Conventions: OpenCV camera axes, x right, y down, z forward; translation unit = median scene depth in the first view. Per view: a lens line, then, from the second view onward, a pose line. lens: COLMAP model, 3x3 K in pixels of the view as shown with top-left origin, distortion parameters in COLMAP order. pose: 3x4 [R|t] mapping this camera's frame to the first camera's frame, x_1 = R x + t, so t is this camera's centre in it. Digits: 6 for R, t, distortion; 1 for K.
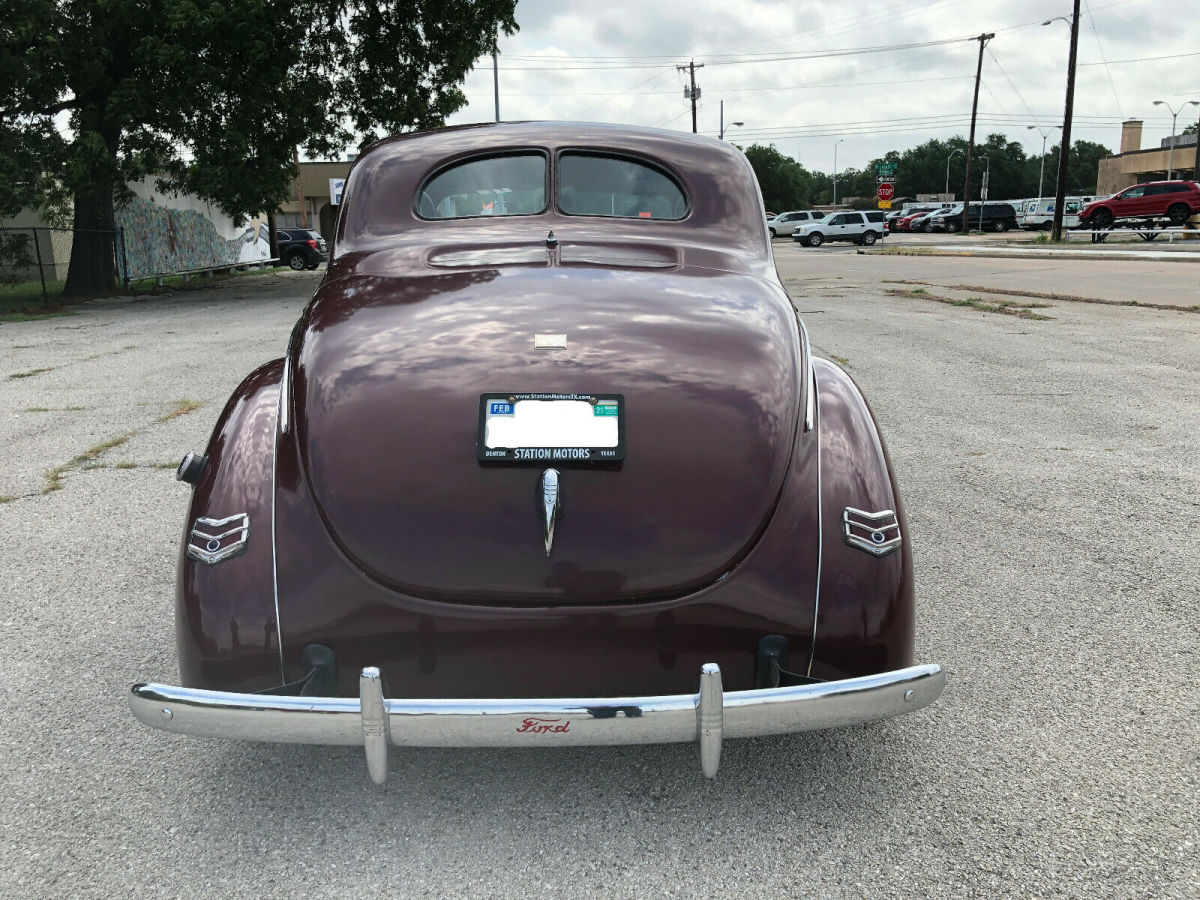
lens RADIAL K [[972.0, 0, 612.3], [0, 972.0, 449.2], [0, 0, 1]] dist [0.012001, 0.004125]
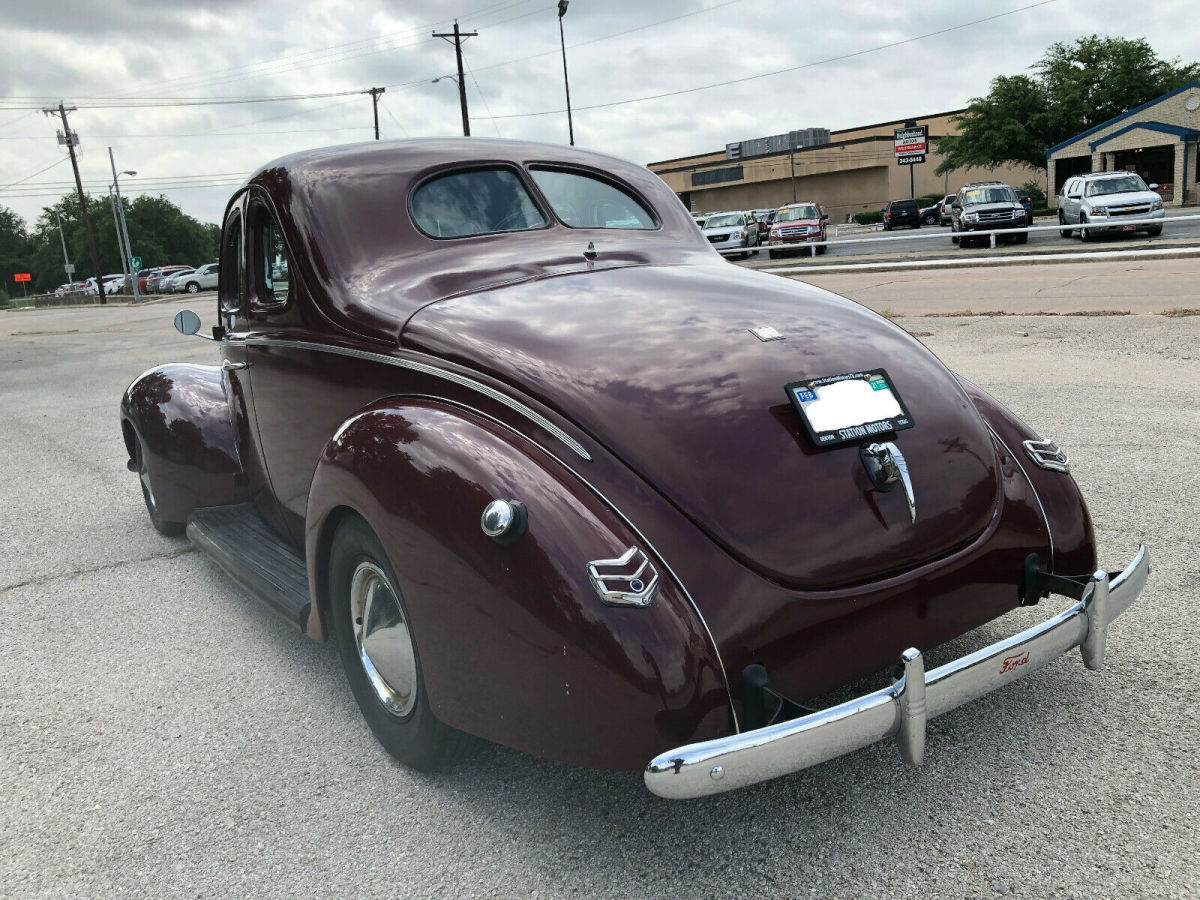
lens RADIAL K [[972.0, 0, 612.3], [0, 972.0, 449.2], [0, 0, 1]] dist [0.012001, 0.004125]
pose [[0.835651, -0.157041, 0.526332, -0.591819], [0.181258, 0.983419, 0.005642, -0.021084], [-0.518491, 0.090687, 0.850261, 0.176453]]
